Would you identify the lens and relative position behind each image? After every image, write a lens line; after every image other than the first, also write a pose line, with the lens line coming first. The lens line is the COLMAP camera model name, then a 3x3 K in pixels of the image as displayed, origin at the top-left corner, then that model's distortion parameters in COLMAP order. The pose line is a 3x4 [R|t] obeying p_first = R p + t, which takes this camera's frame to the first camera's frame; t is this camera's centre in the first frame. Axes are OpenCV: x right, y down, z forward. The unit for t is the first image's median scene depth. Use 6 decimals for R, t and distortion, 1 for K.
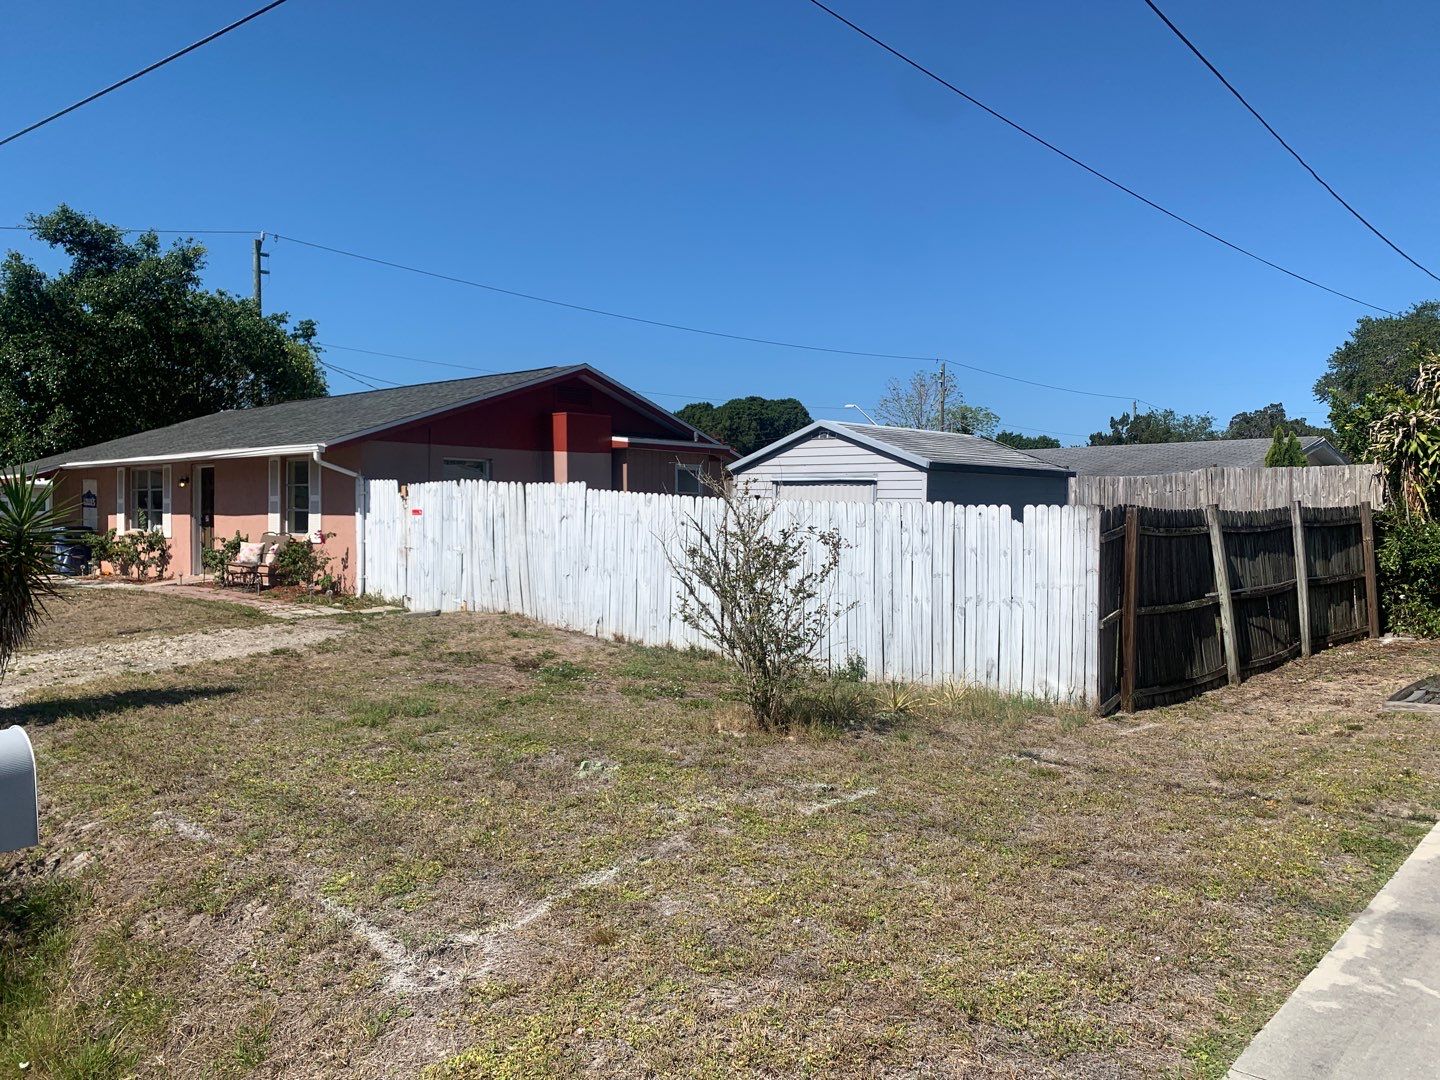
lens RADIAL K [[1087.1, 0, 718.5], [0, 1087.1, 545.0], [0, 0, 1]] dist [0.076734, -0.101732]
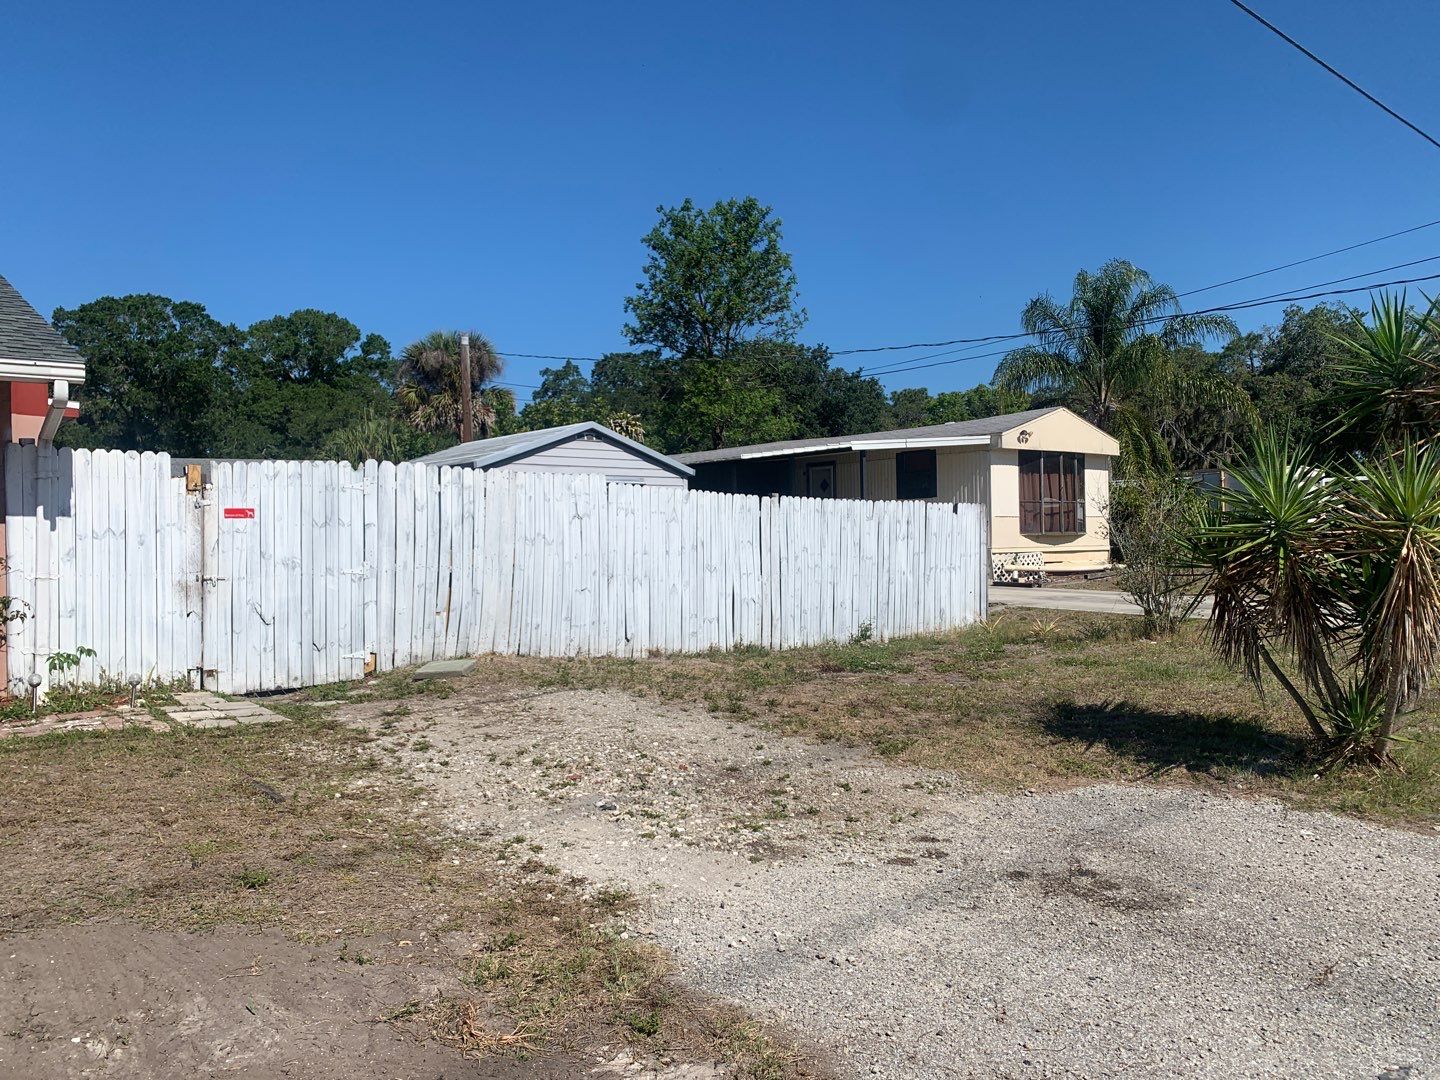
lens RADIAL K [[1087.1, 0, 718.5], [0, 1087.1, 545.0], [0, 0, 1]] dist [0.076734, -0.101732]
pose [[0.167748, -0.020611, 0.985614, -0.797319], [0.050851, 0.998631, 0.012229, -0.008429], [-0.984517, 0.048068, 0.168567, 0.673446]]
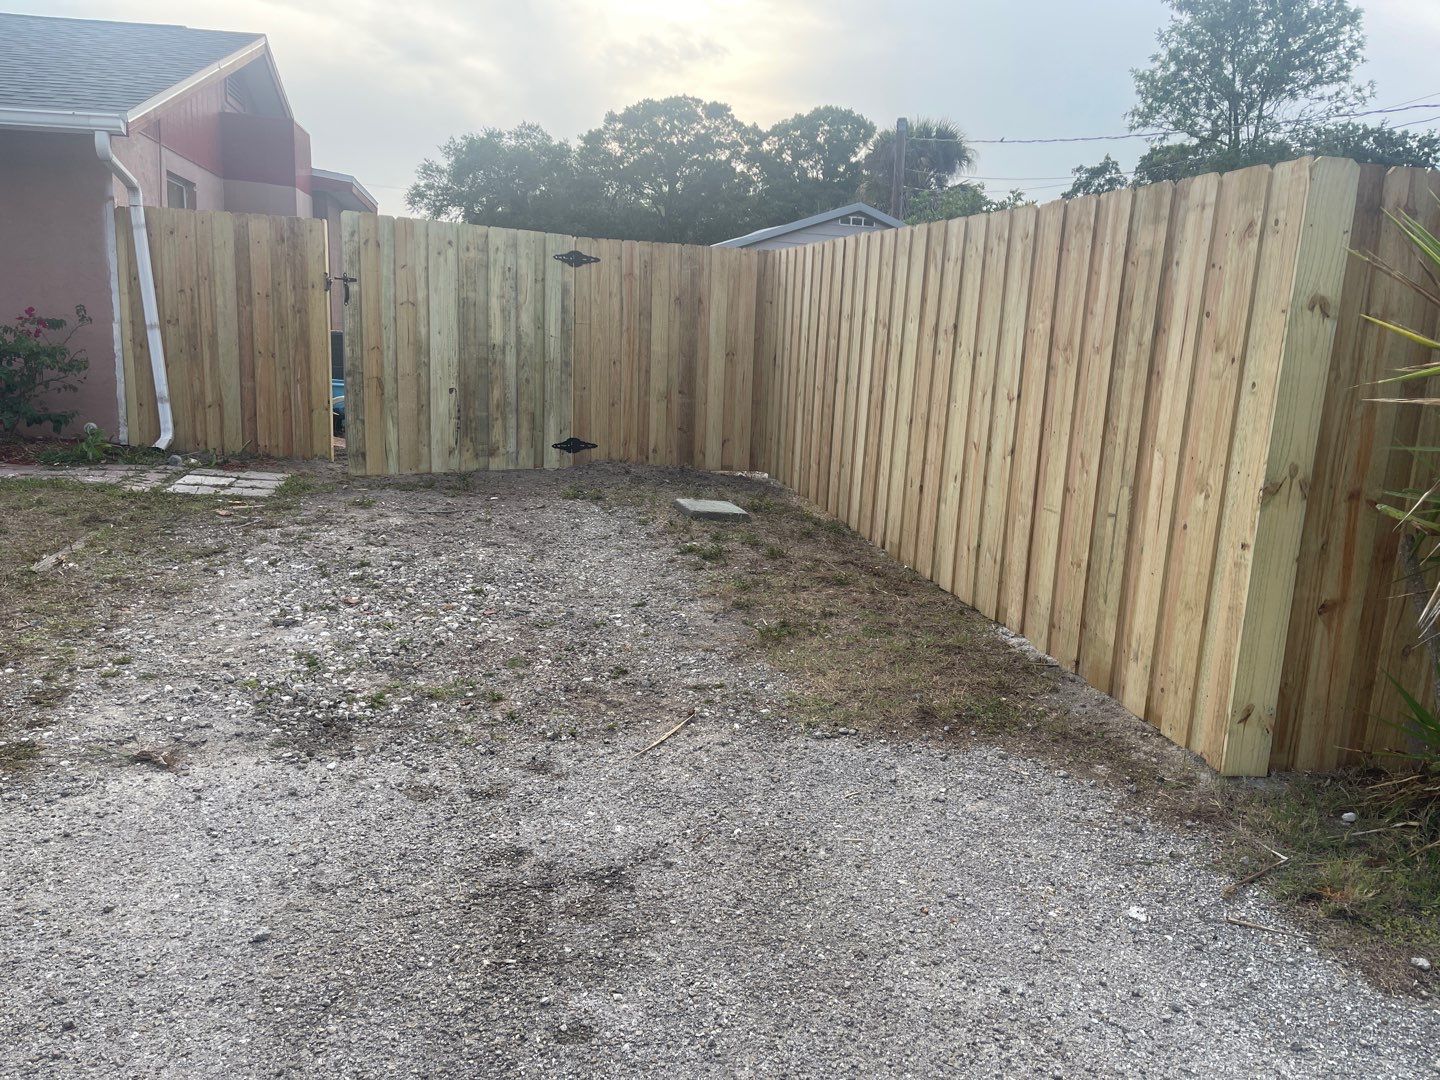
lens RADIAL K [[1087.1, 0, 718.5], [0, 1087.1, 545.0], [0, 0, 1]] dist [0.076734, -0.101732]
pose [[0.588503, -0.131451, 0.797737, -0.706755], [-0.014621, 0.984802, 0.173062, -0.003223], [-0.808363, -0.113512, 0.577637, 0.594352]]
